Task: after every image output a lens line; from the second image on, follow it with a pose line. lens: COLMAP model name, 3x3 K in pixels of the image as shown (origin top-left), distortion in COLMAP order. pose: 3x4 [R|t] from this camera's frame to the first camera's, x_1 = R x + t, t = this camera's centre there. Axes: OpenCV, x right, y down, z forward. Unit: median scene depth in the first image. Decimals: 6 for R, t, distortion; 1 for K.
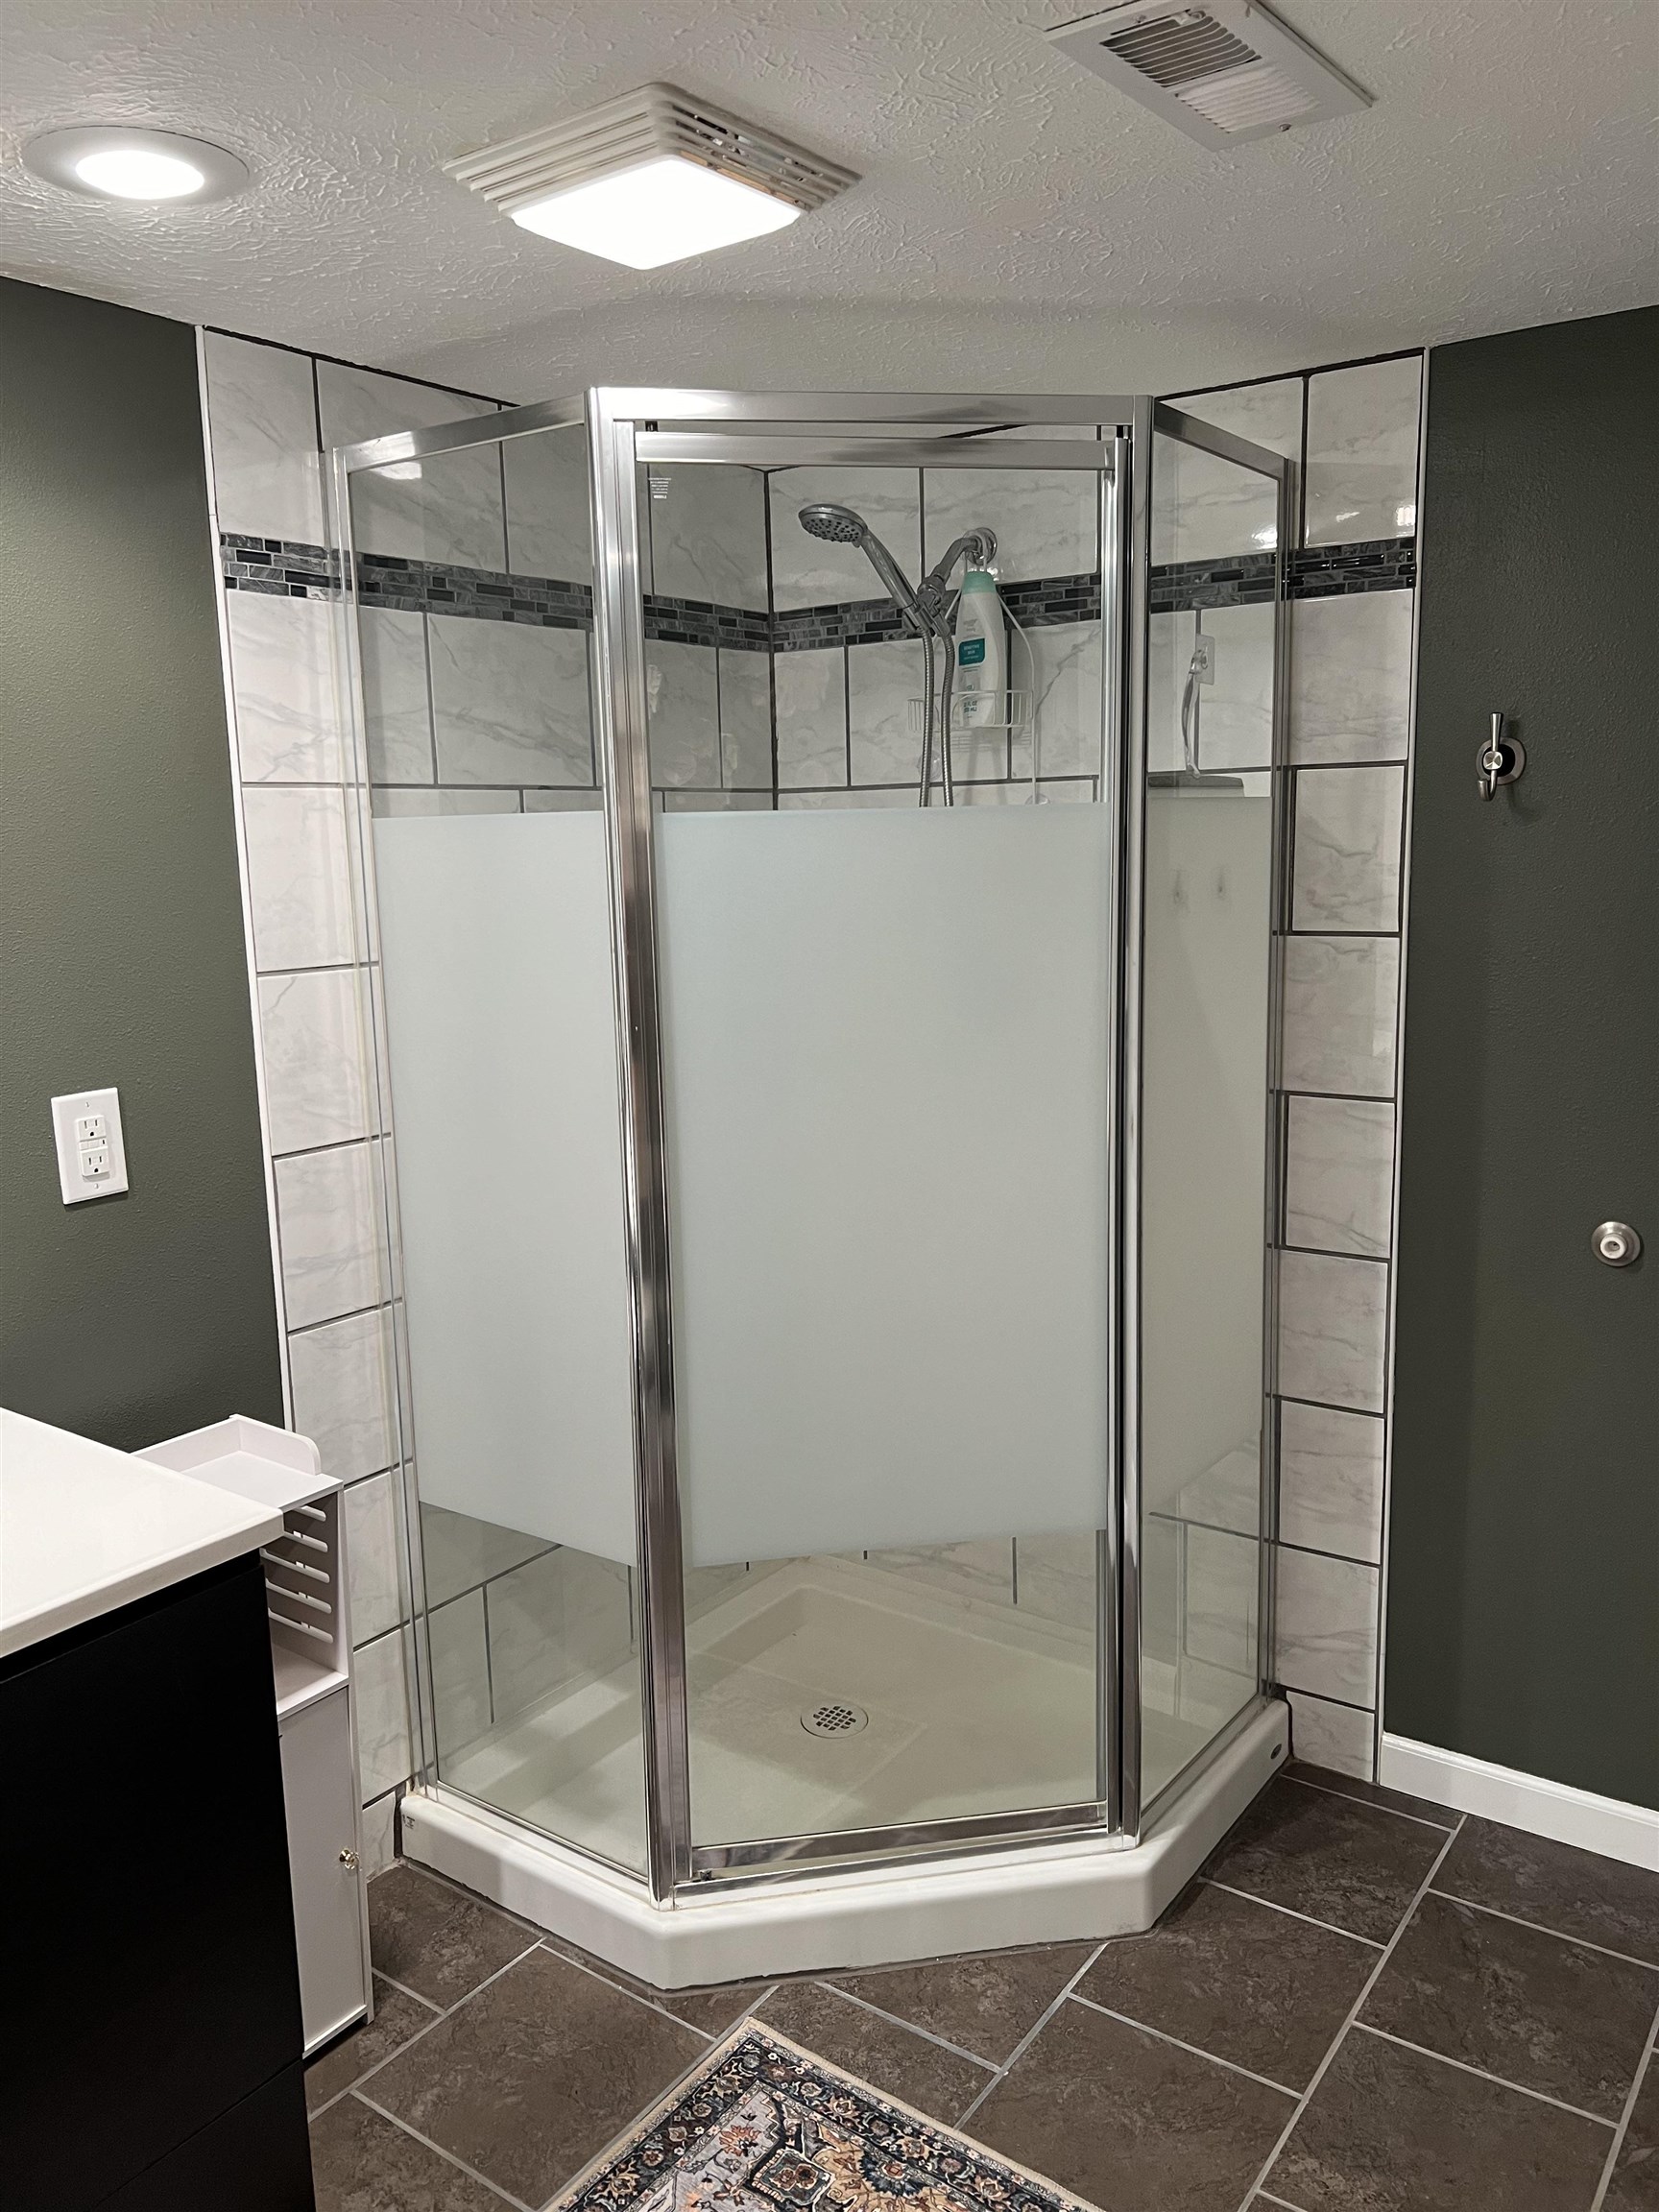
lens RADIAL K [[1665.8, 0, 827.1], [0, 1665.8, 1109.4], [0, 0, 1]] dist [0.033238, -0.002999]
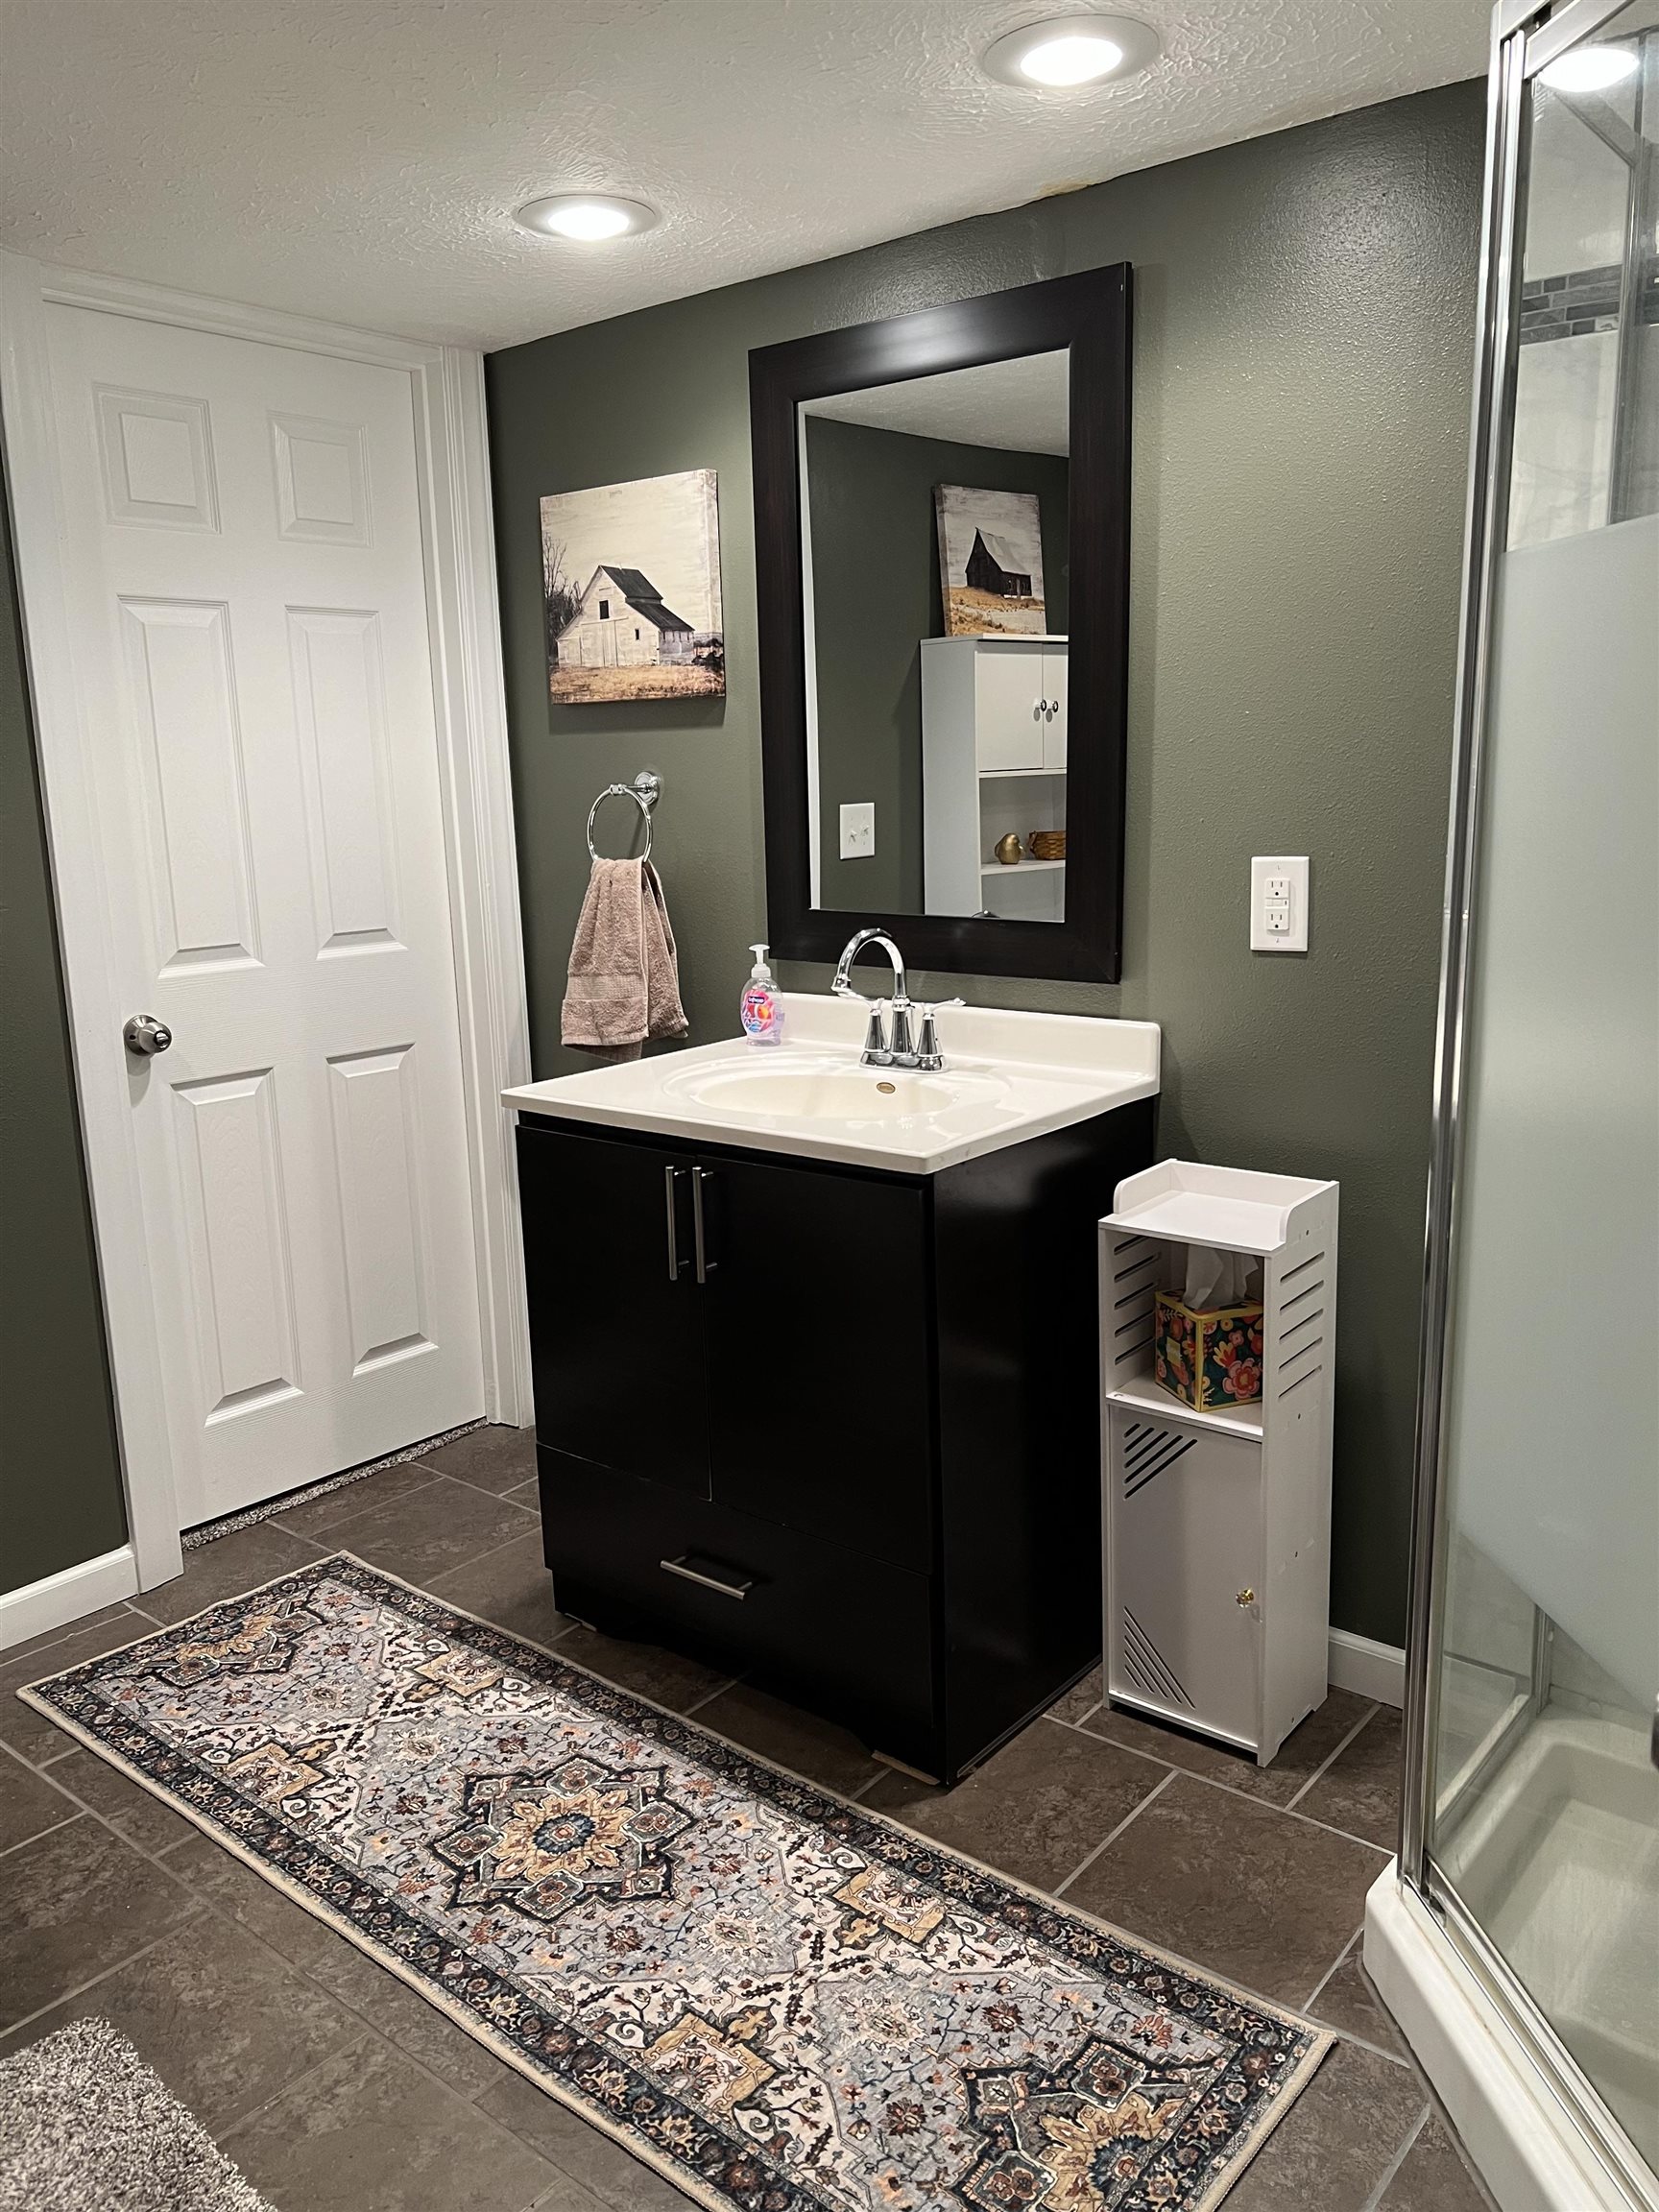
lens RADIAL K [[1665.8, 0, 828.8], [0, 1665.8, 1093.9], [0, 0, 1]] dist [0.033238, -0.002999]
pose [[-0.054701, 0.218105, -0.974391, 0.732429], [-0.141855, 0.964257, 0.223800, -0.066544], [0.988375, 0.150464, -0.021807, 0.750657]]
